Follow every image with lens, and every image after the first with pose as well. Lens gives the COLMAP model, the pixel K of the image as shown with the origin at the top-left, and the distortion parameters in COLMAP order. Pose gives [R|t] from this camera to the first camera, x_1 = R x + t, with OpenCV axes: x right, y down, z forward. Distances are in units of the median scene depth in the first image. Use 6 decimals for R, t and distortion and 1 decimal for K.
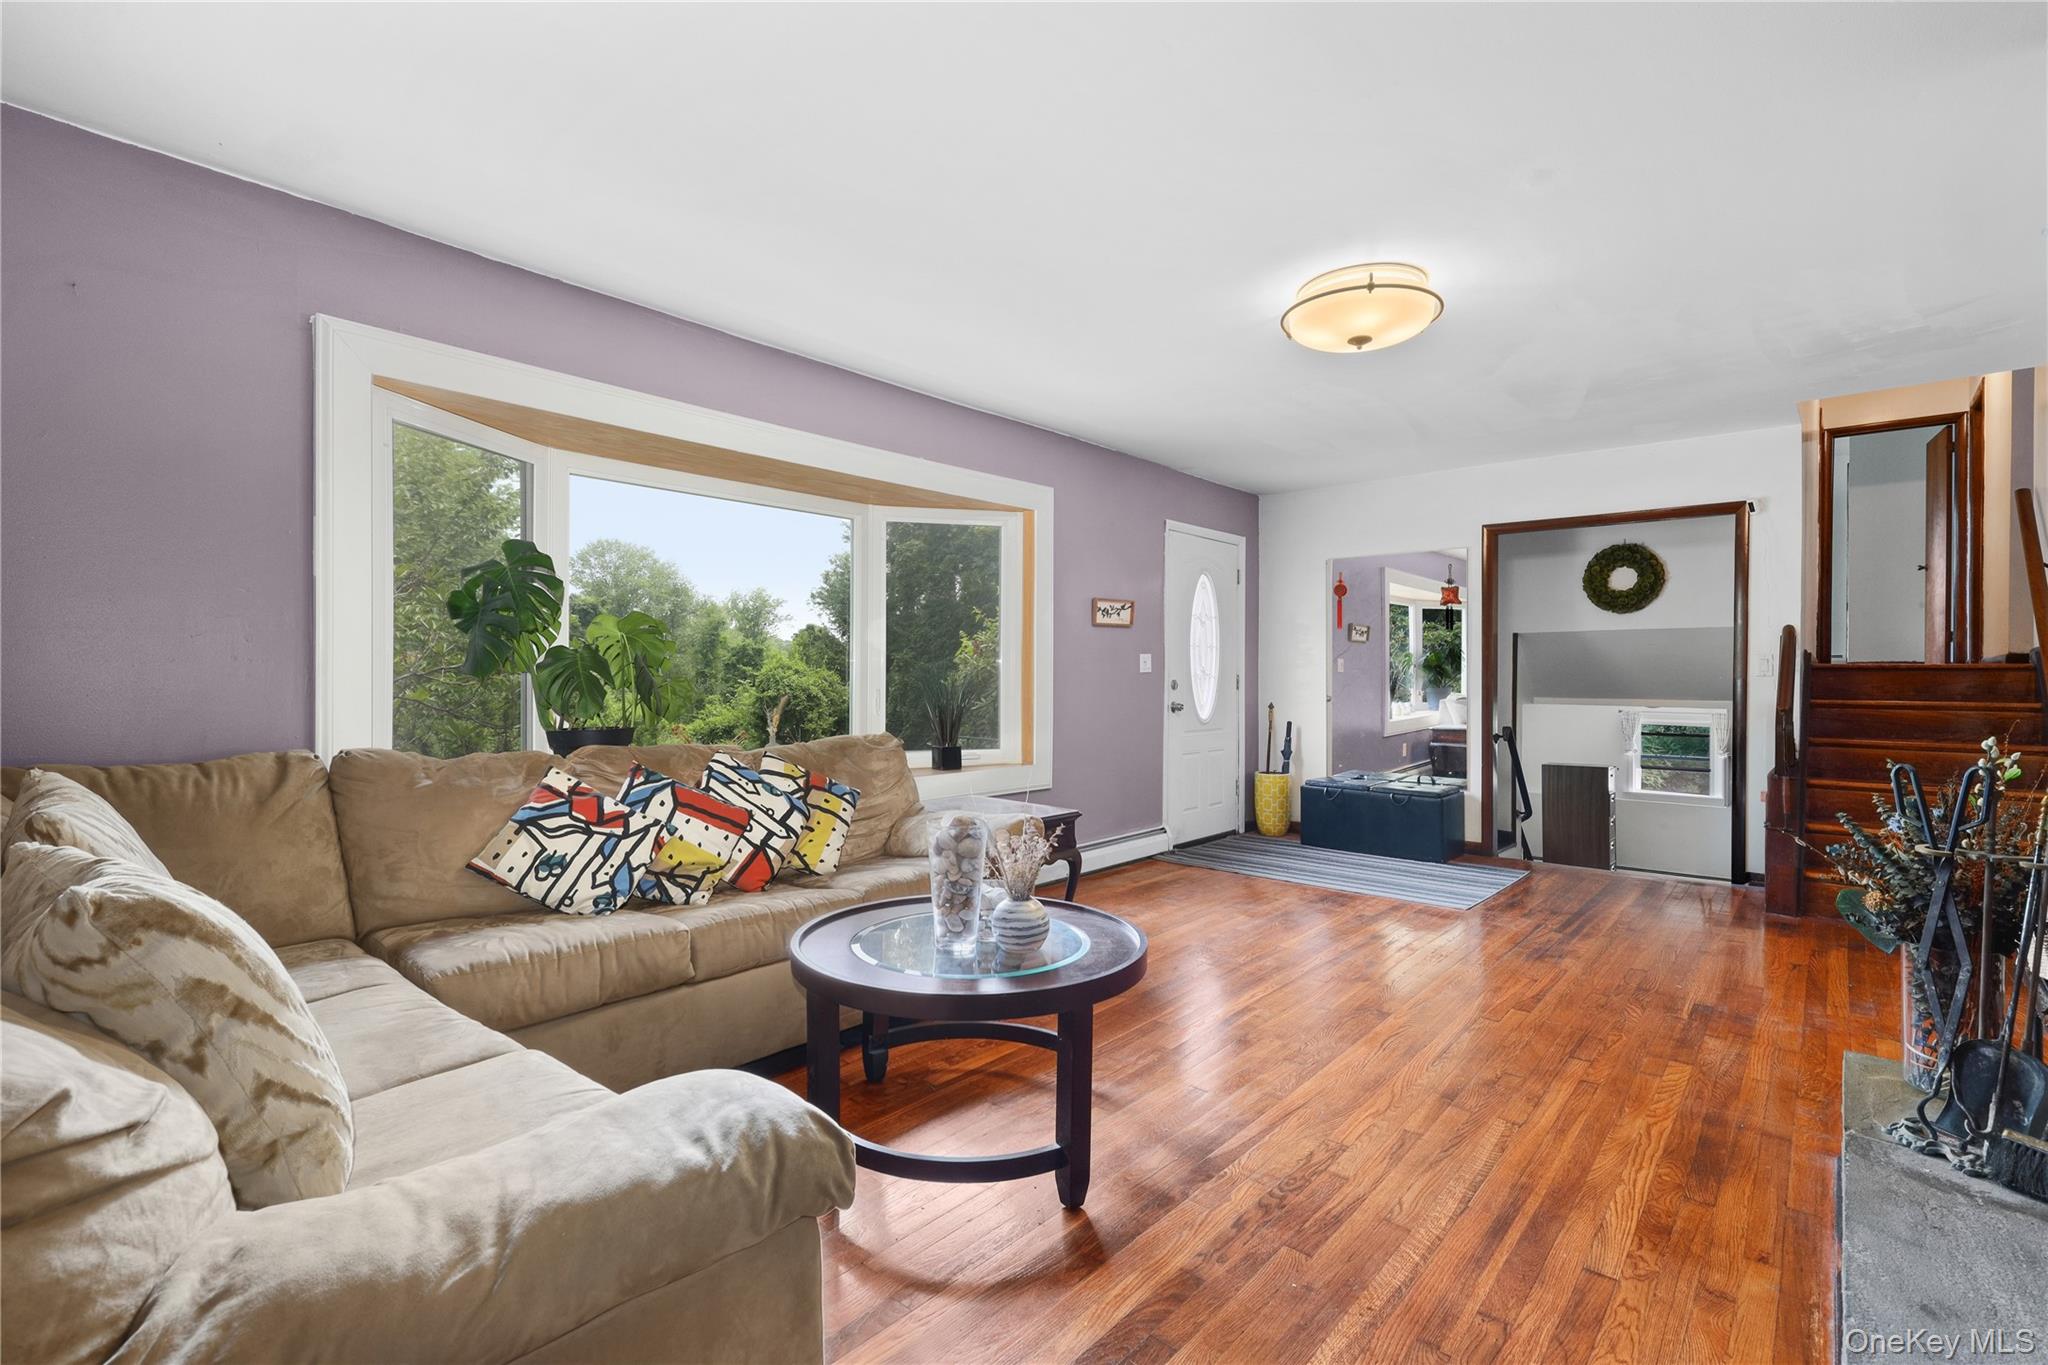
lens RADIAL K [[925.5, 0, 1023.9], [0, 925.5, 669.7], [0, 0, 1]] dist [-0.000595, 0.001333]
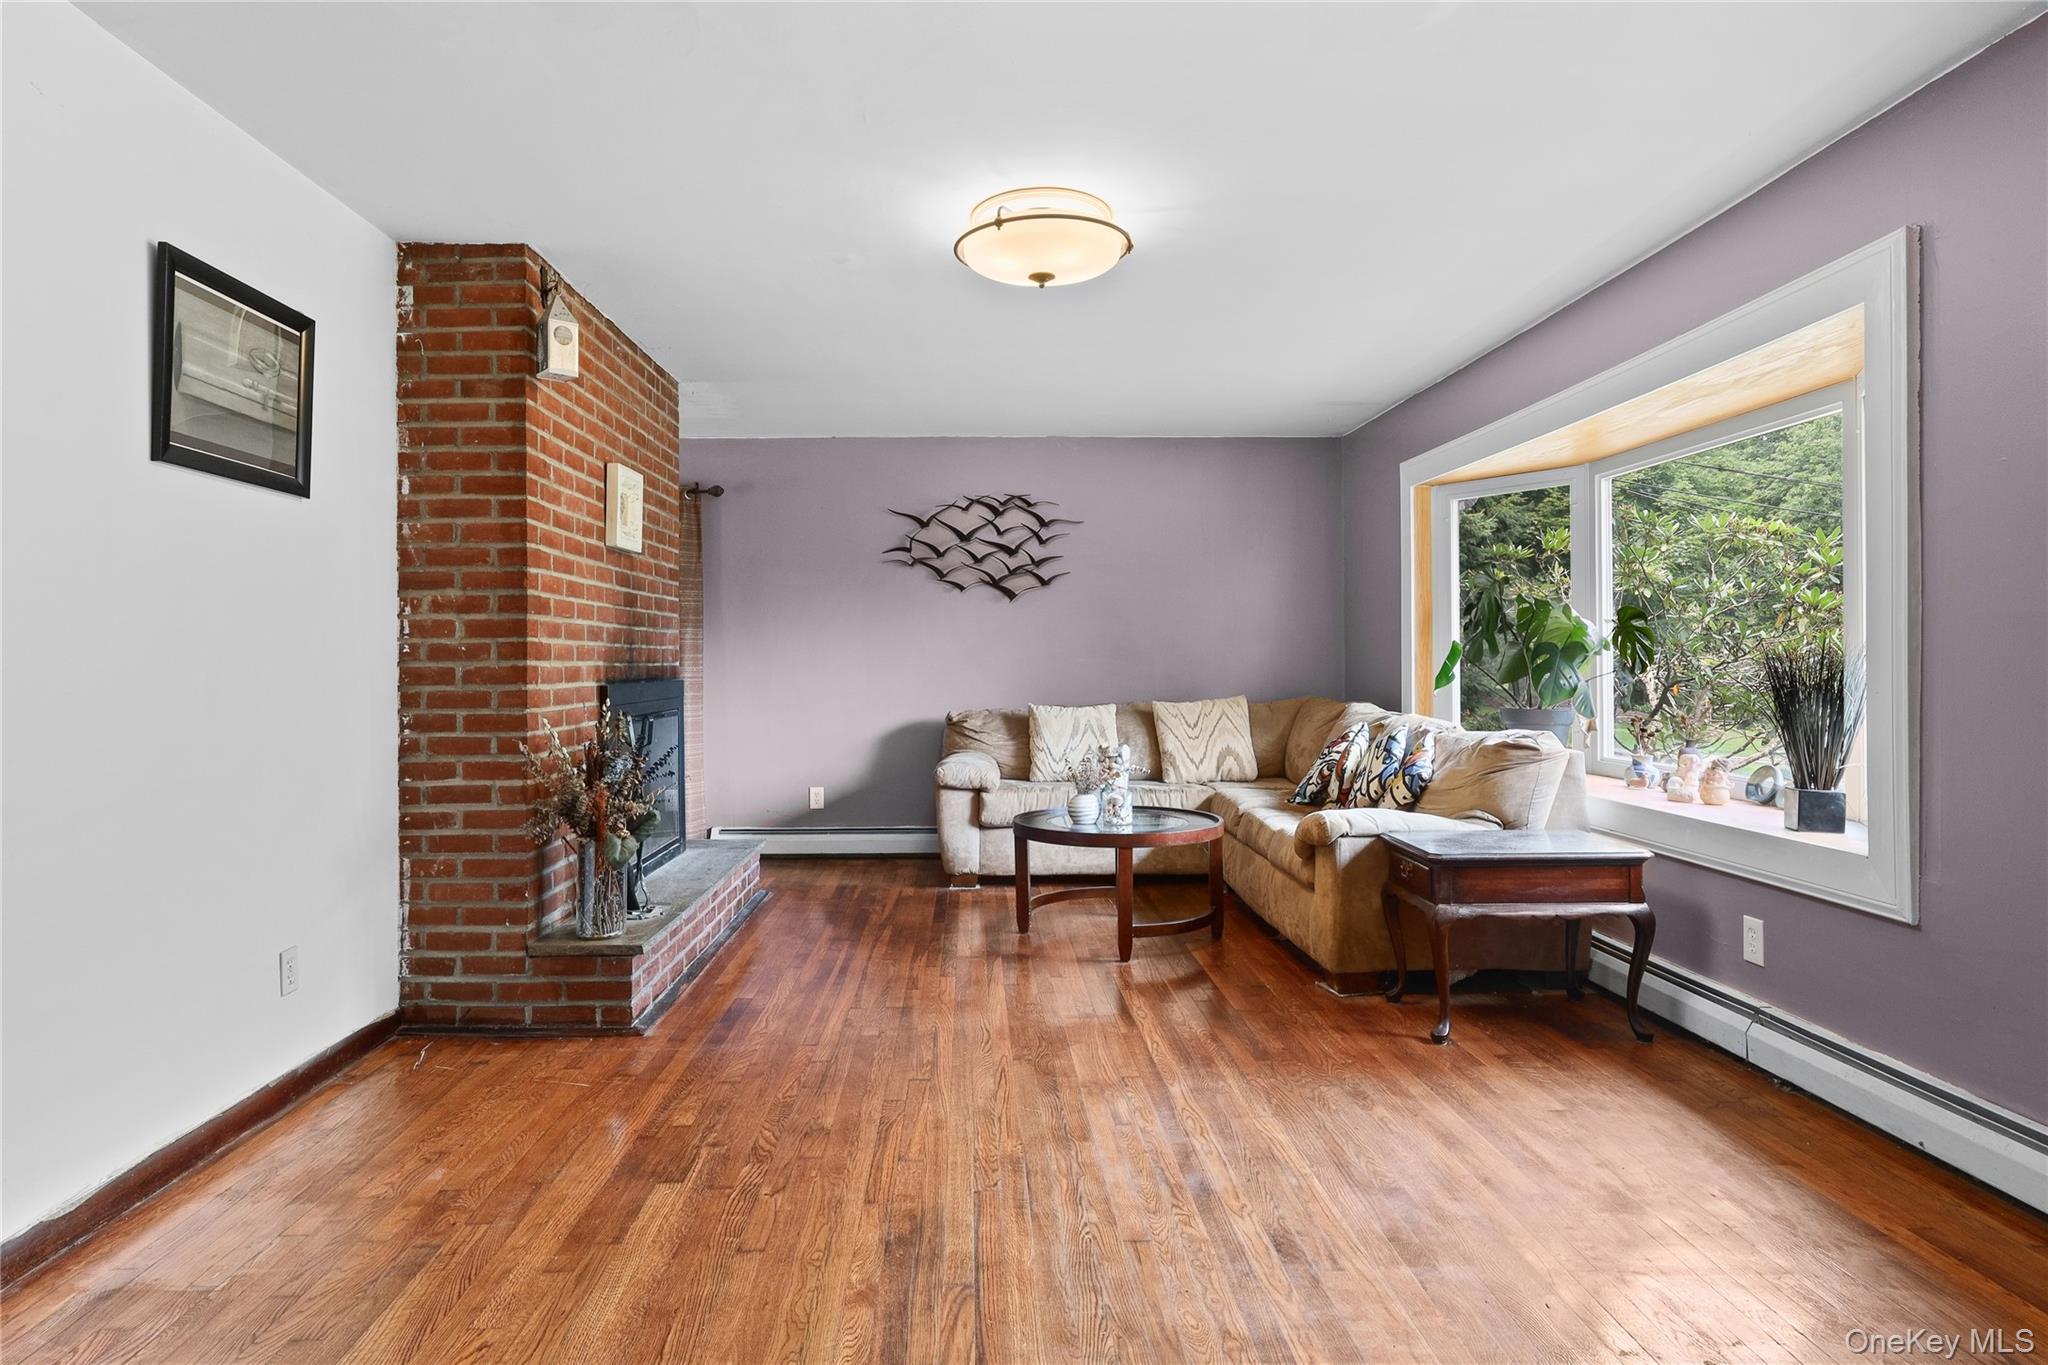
lens RADIAL K [[1183.4, 0, 987.2], [0, 1183.4, 651.1], [0, 0, 1]] dist [0.002062, -0.000610]
pose [[-0.742246, -0.010988, -0.670038, 1.233277], [0.000602, 0.999854, -0.017065, 0.013825], [0.670127, -0.013070, -0.742131, 1.927399]]
